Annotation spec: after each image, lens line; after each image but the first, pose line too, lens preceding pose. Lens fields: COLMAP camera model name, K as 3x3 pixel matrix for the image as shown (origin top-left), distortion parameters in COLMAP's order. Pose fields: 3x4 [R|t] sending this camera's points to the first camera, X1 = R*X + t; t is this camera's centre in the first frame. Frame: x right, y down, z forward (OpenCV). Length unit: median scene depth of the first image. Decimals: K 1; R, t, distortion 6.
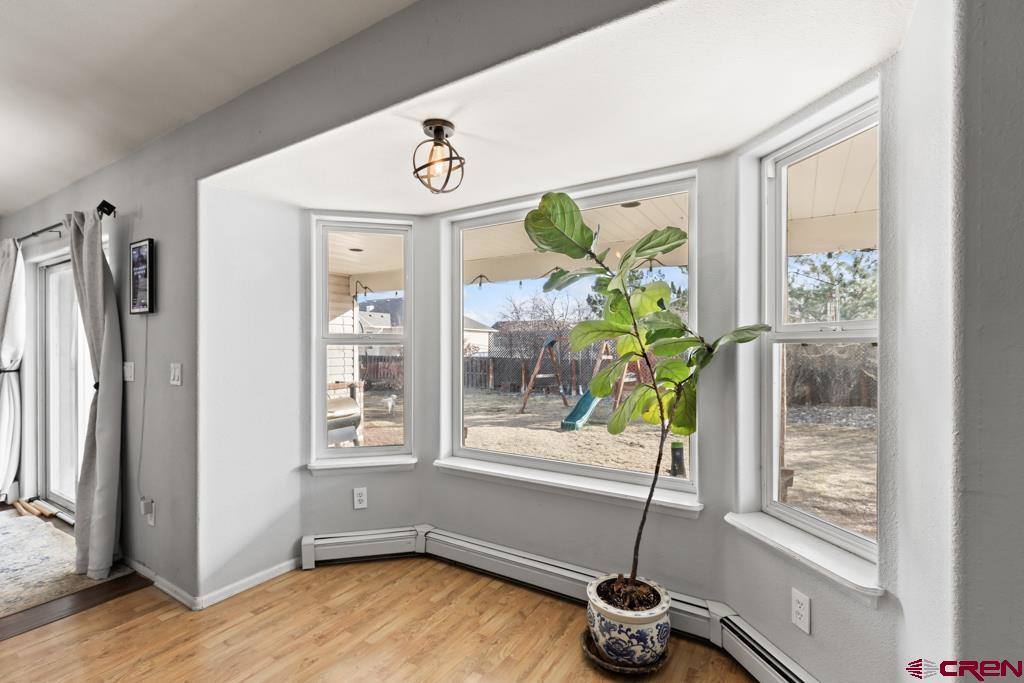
lens RADIAL K [[468.3, 0, 517.6], [0, 468.3, 345.0], [0, 0, 1]] dist [0.003725, 0.000432]
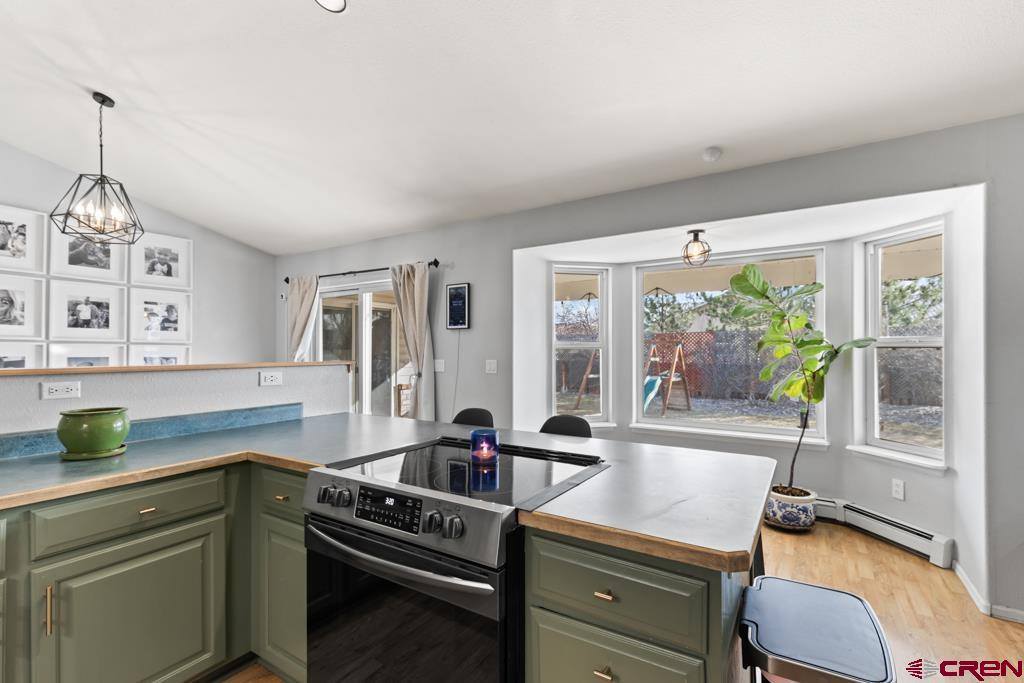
lens RADIAL K [[468.3, 0, 514.9], [0, 468.3, 344.3], [0, 0, 1]] dist [0.003725, 0.000432]
pose [[0.999844, 0.001404, -0.017629, -0.758484], [-0.001538, 0.999970, -0.007586, -0.004049], [0.017618, 0.007612, 0.999816, -0.772284]]
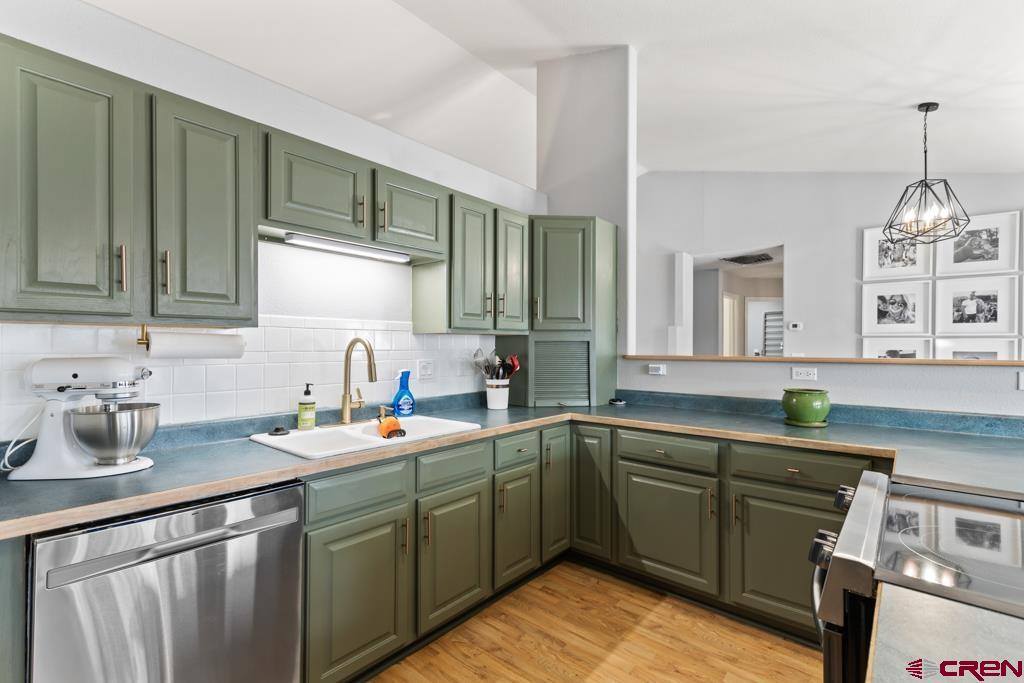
lens RADIAL K [[468.3, 0, 513.8], [0, 468.3, 343.5], [0, 0, 1]] dist [0.003725, 0.000432]
pose [[-0.162157, 0.000159, -0.986765, -0.314859], [0.003434, 0.999994, -0.000403, -0.001960], [0.986759, -0.003454, -0.162157, -0.425004]]
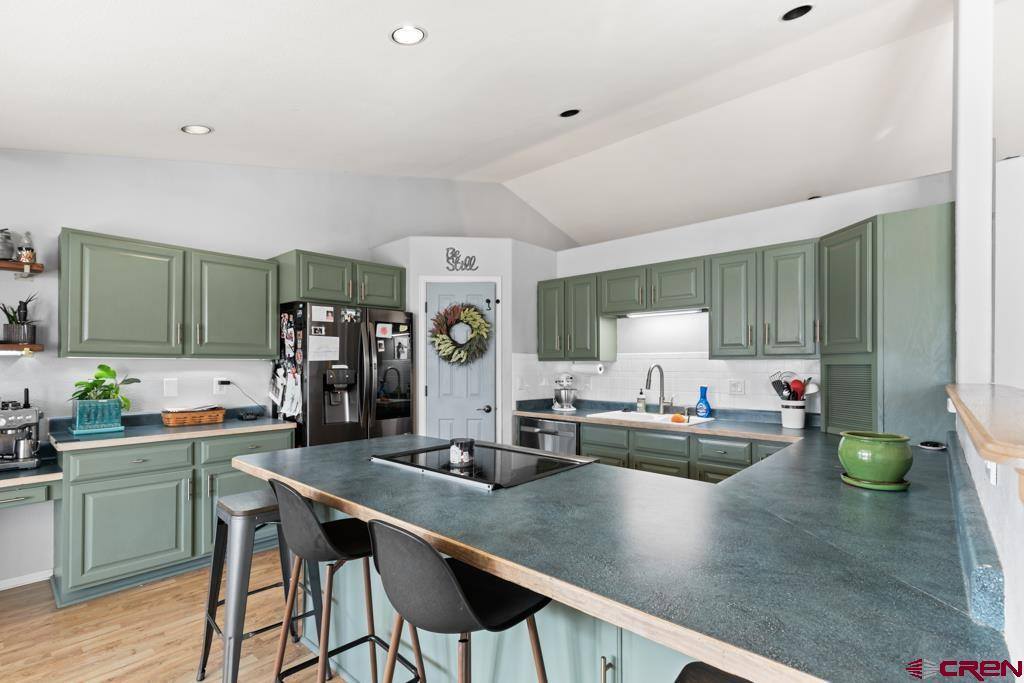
lens RADIAL K [[468.3, 0, 500.8], [0, 468.3, 366.1], [0, 0, 1]] dist [0.003725, 0.000432]
pose [[-0.977669, 0.002421, 0.210138, -1.104266], [0.001264, 0.999983, -0.005639, 0.000918], [-0.210148, -0.005248, -0.977655, 1.008346]]
